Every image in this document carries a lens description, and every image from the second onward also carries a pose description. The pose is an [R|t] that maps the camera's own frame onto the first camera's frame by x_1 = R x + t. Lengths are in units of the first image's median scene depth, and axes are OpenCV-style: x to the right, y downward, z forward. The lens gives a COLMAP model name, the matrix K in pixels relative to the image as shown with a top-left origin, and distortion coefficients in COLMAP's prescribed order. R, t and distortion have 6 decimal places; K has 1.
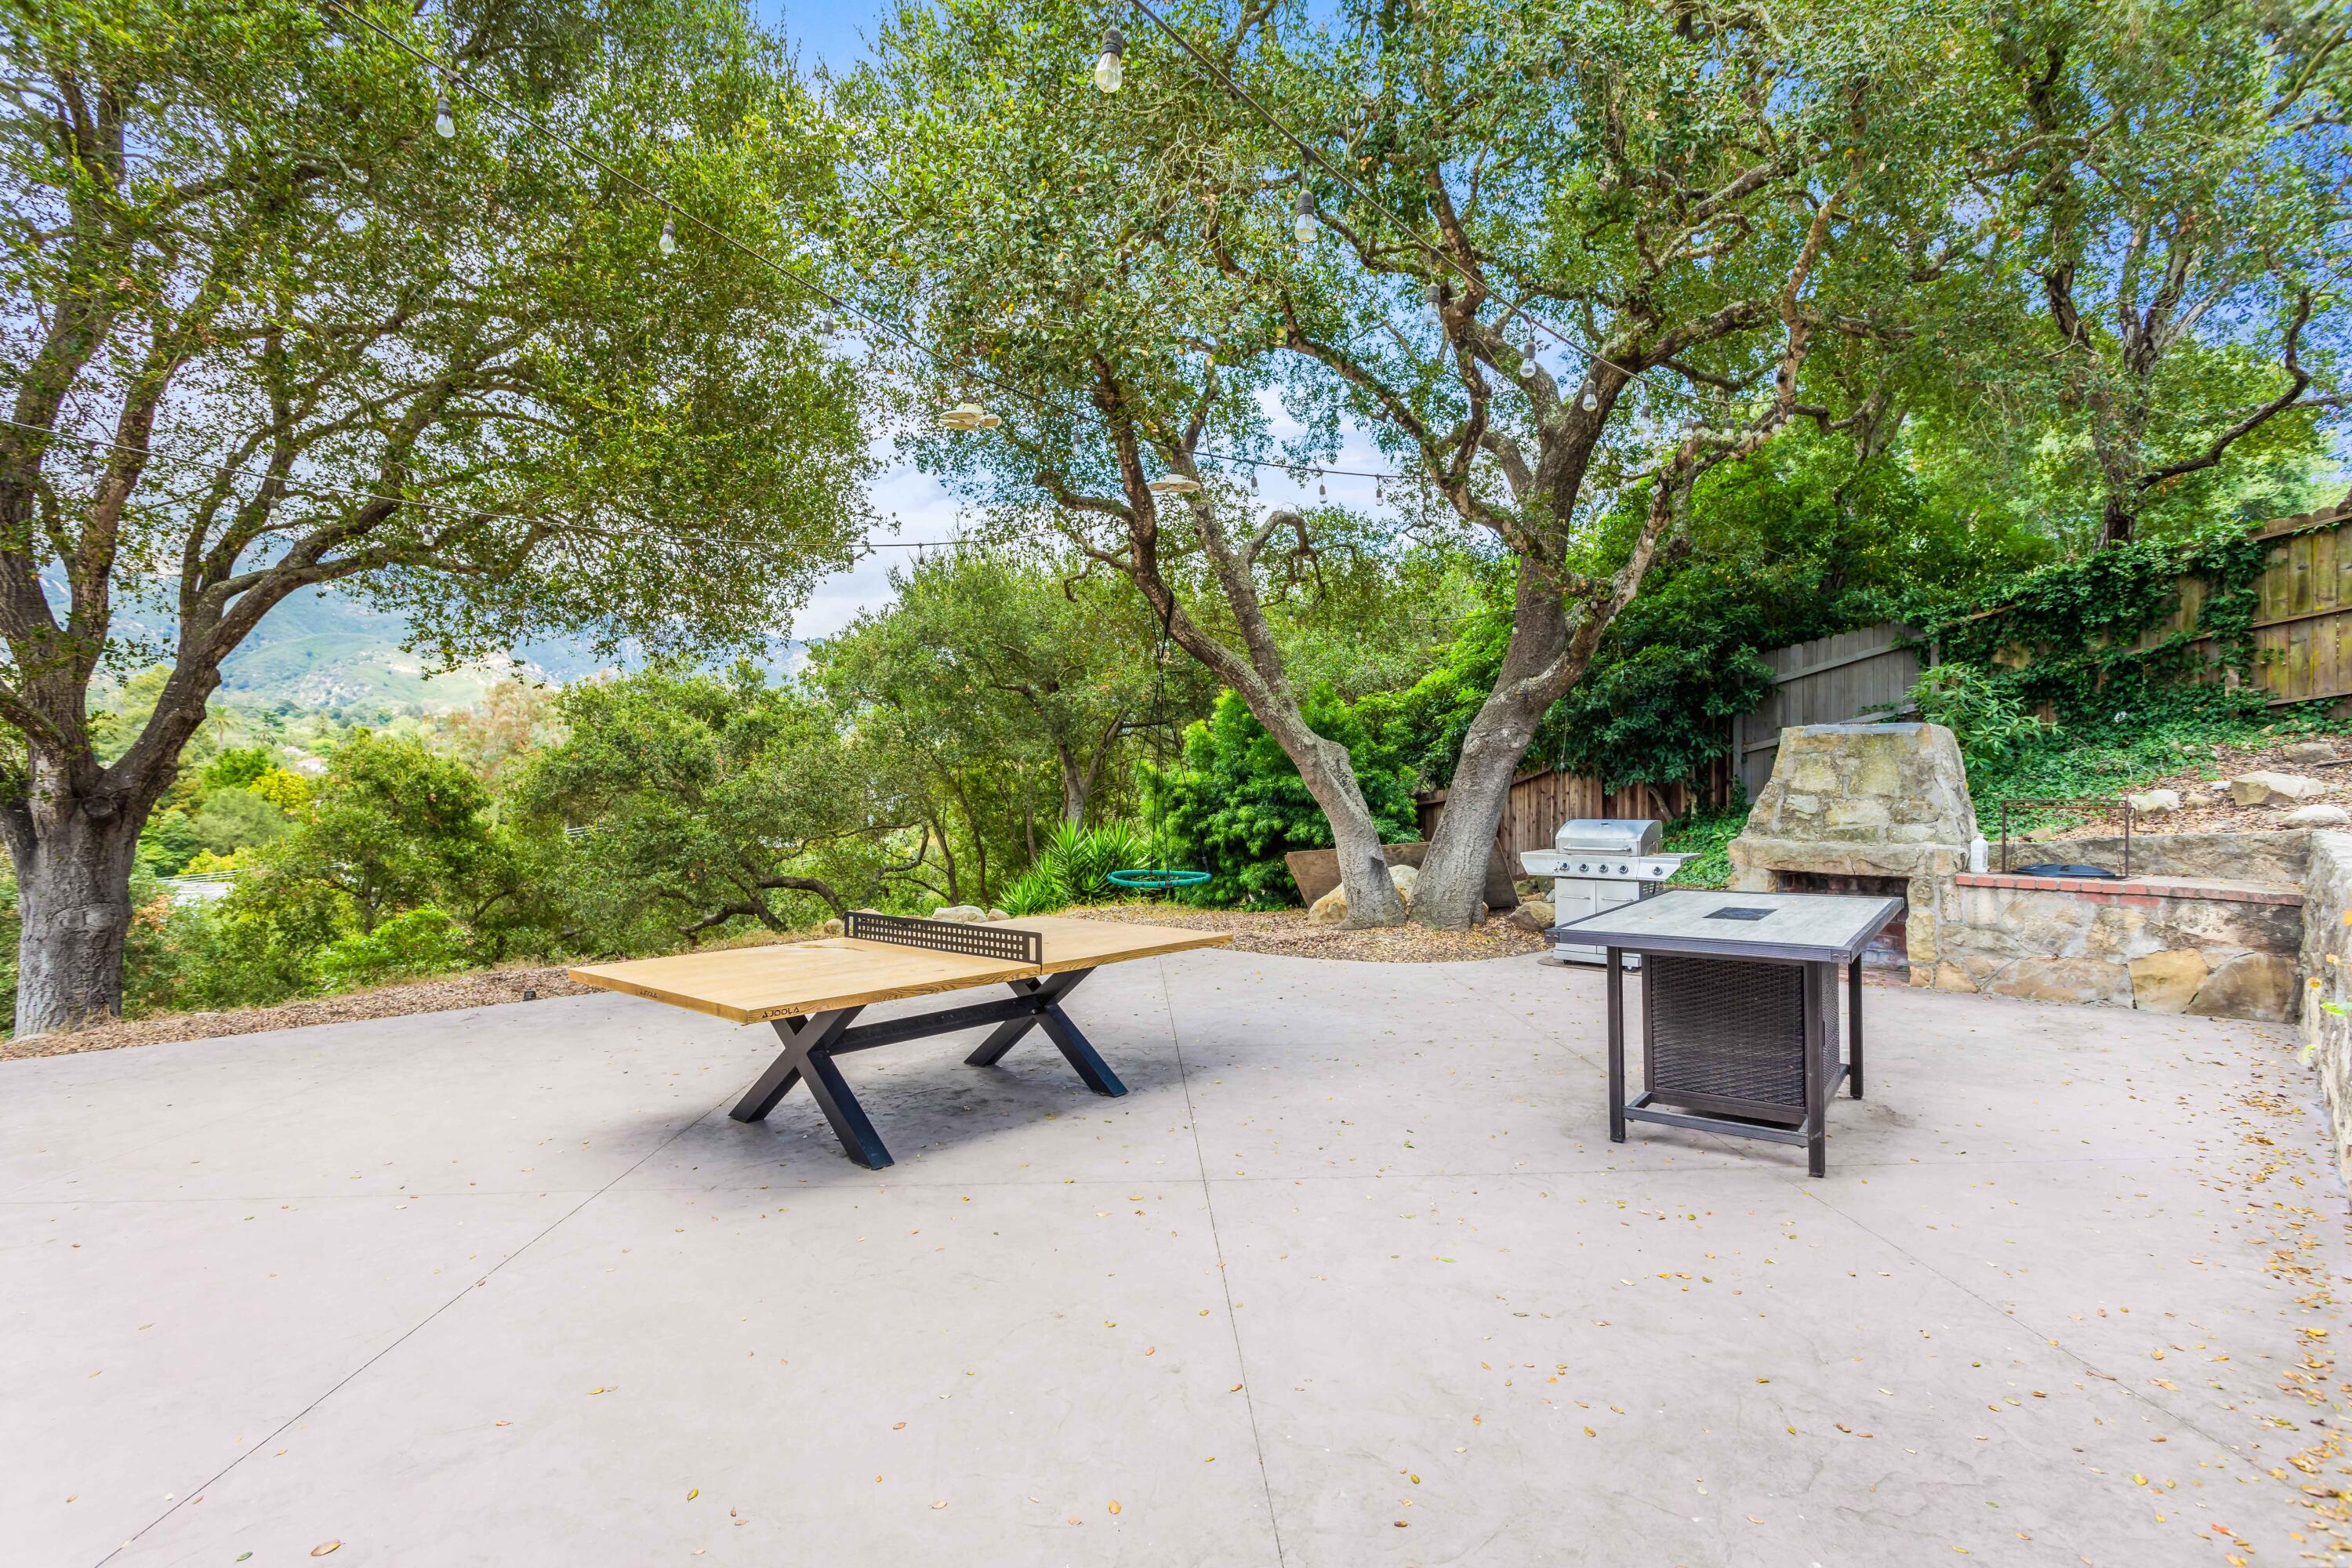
lens RADIAL K [[1135.4, 0, 1176.0], [0, 1135.4, 784.0], [0, 0, 1]] dist [0.000791, 0.000599]
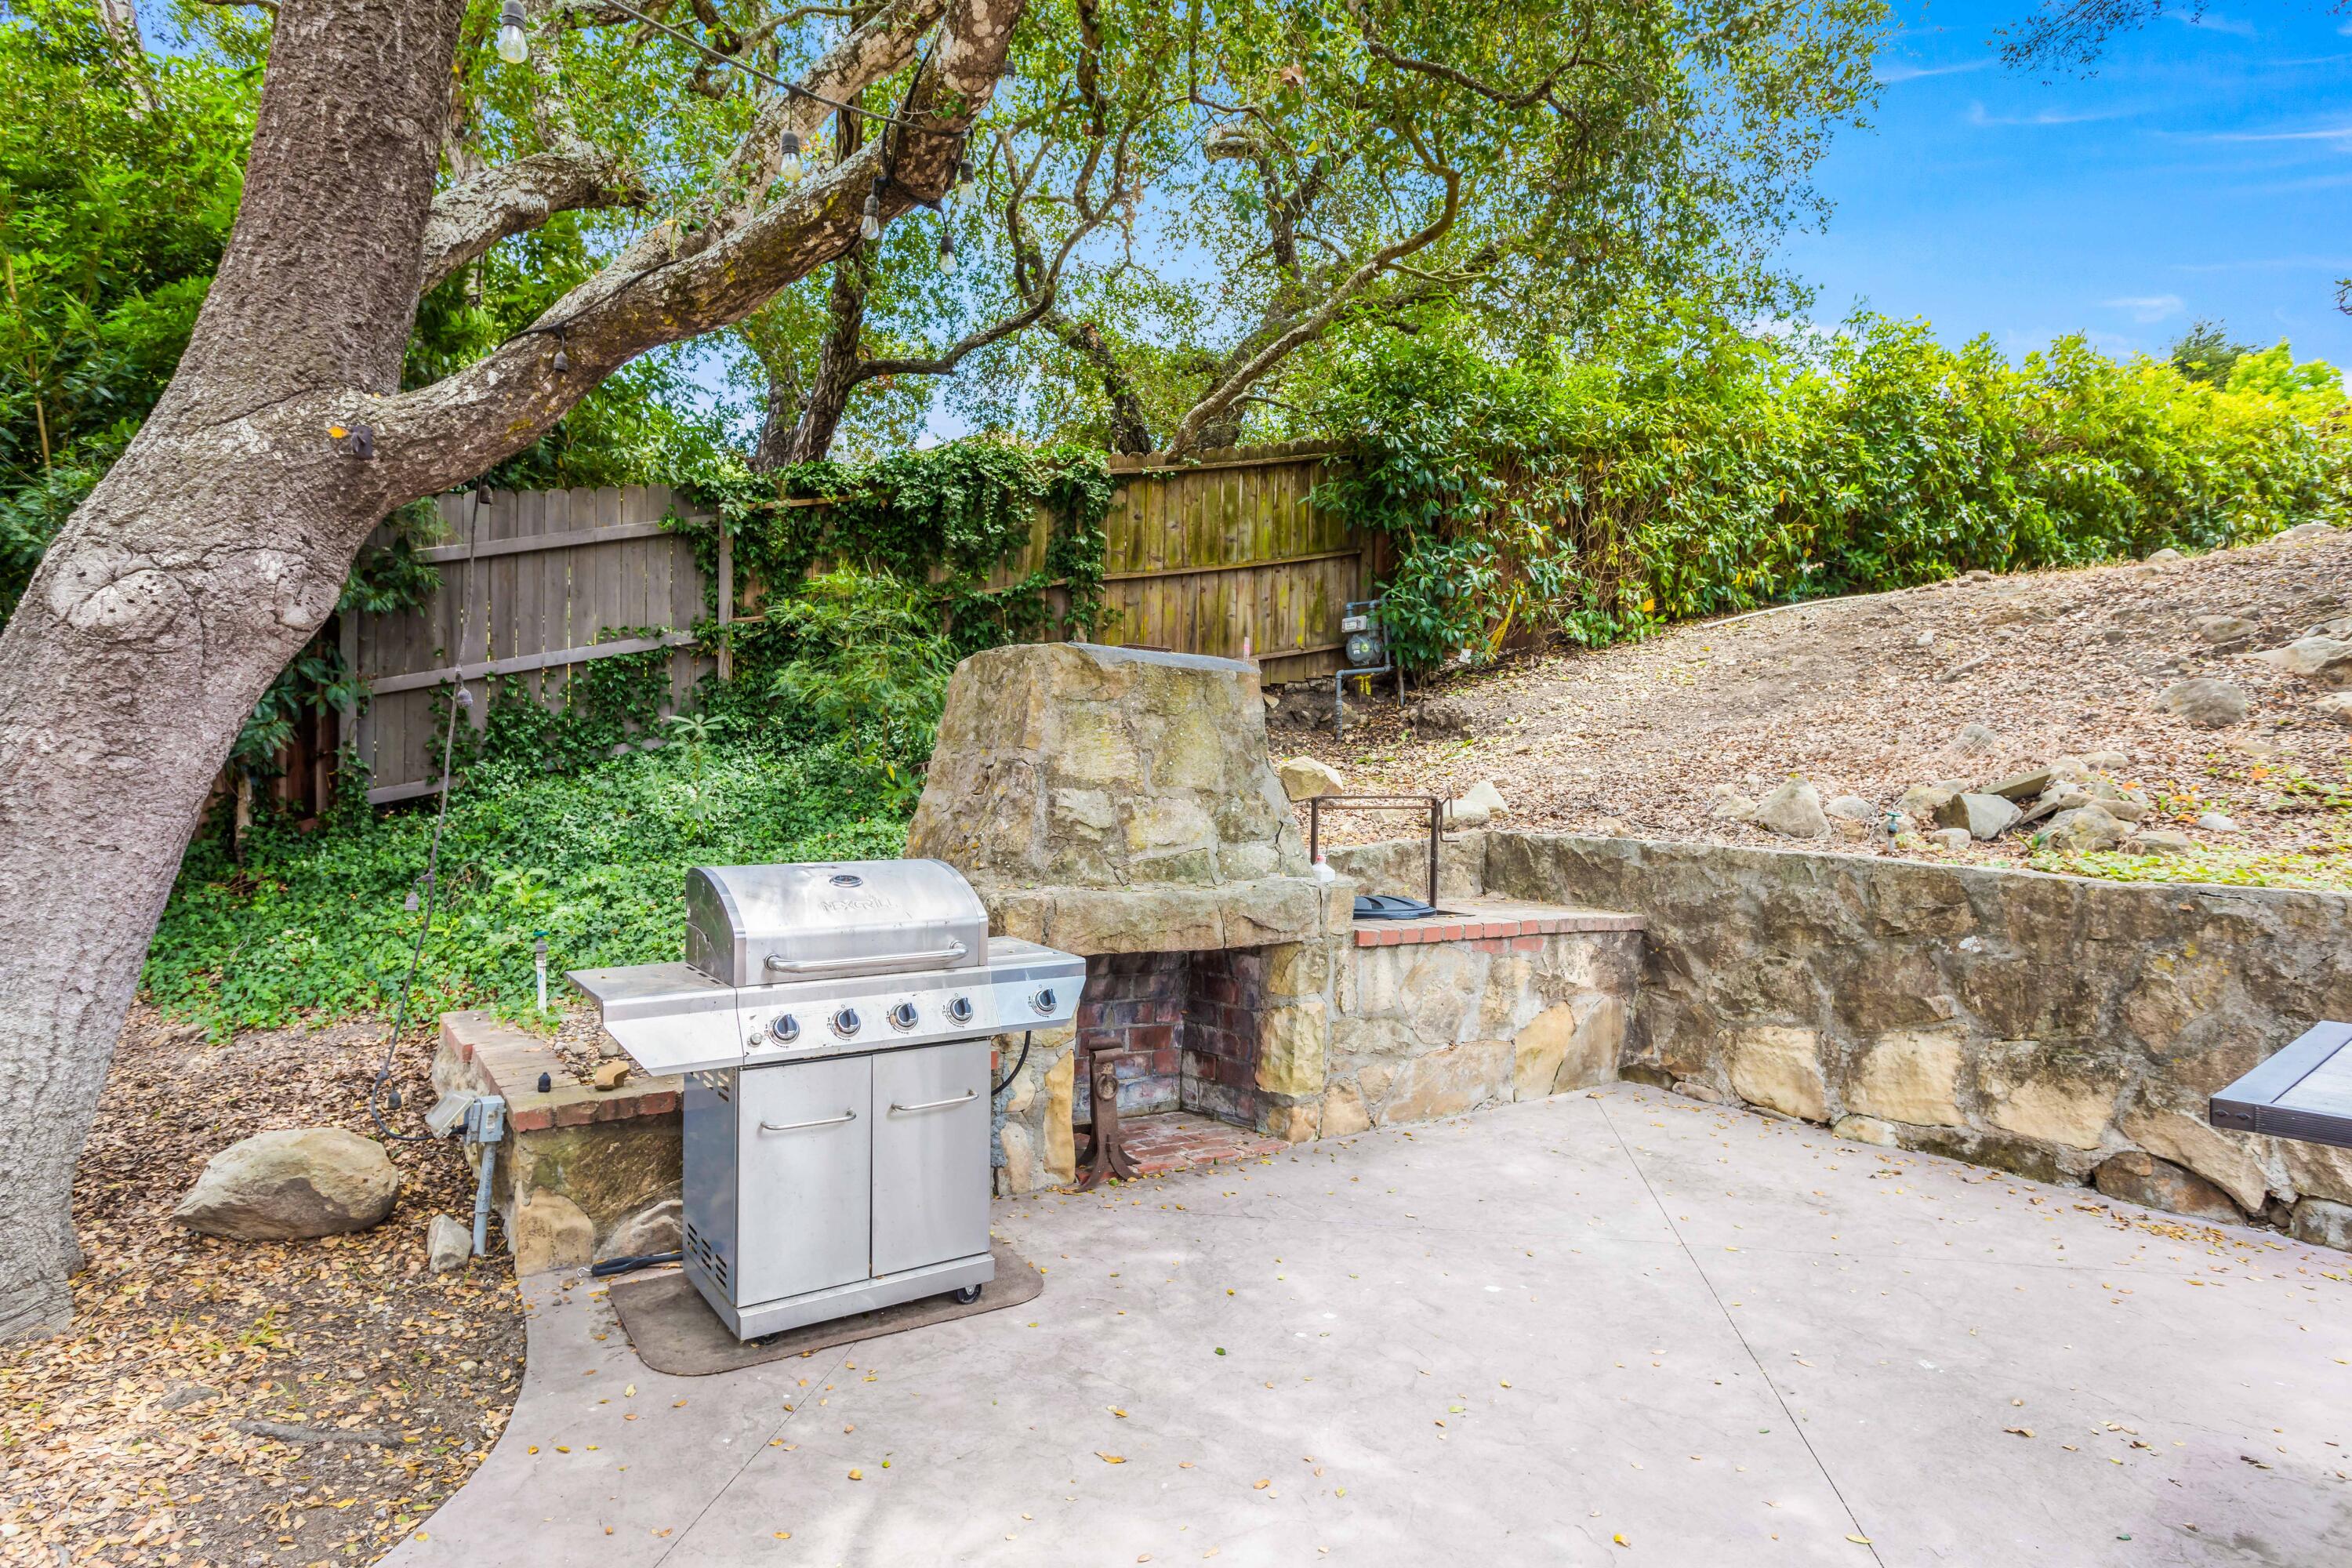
lens RADIAL K [[1355.0, 0, 1176.0], [0, 1355.0, 784.0], [0, 0, 1]] dist [0.006403, 0.000526]
pose [[0.186580, -0.000360, 0.982440, 0.005588], [-0.011376, 0.999932, 0.002527, 0.005735], [-0.982374, -0.011648, 0.186563, 0.861989]]
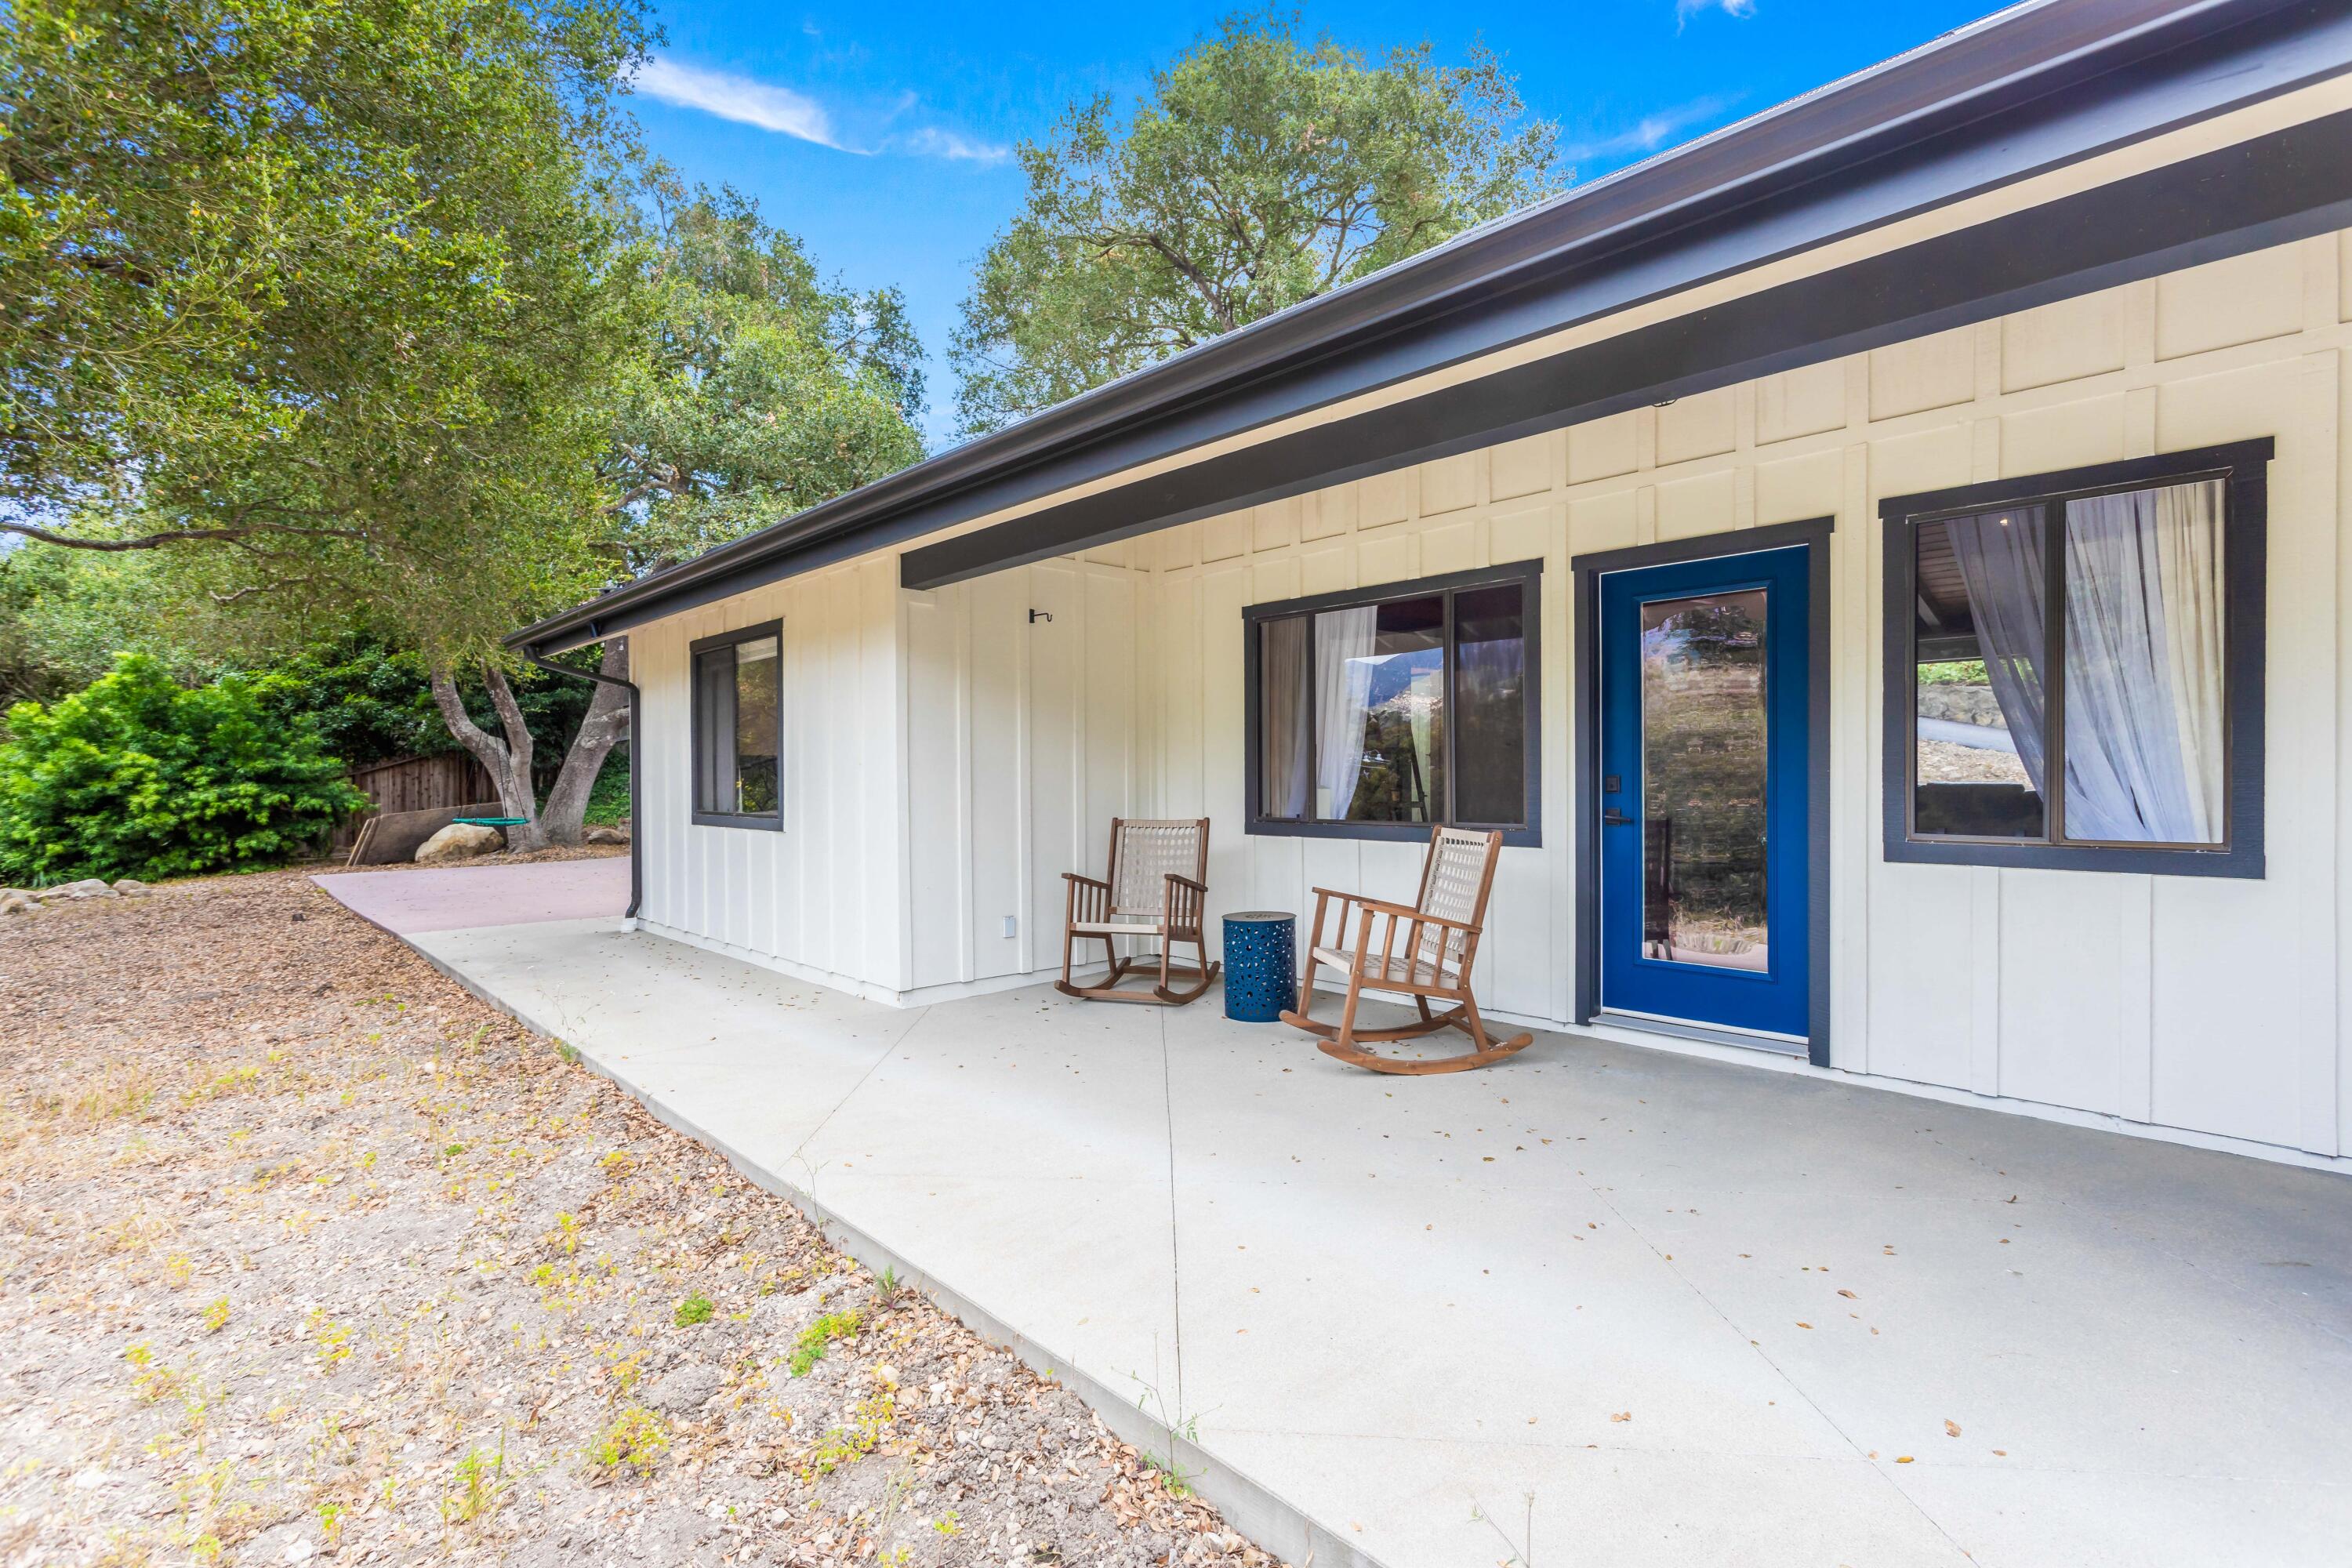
lens RADIAL K [[1114.9, 0, 1176.0], [0, 1114.9, 784.0], [0, 0, 1]] dist [0.004145, 0.000873]
pose [[0.076776, -0.003224, 0.997043, -1.758596], [0.006071, 0.999978, 0.002766, 0.038151], [-0.997030, 0.005841, 0.076794, -0.084062]]
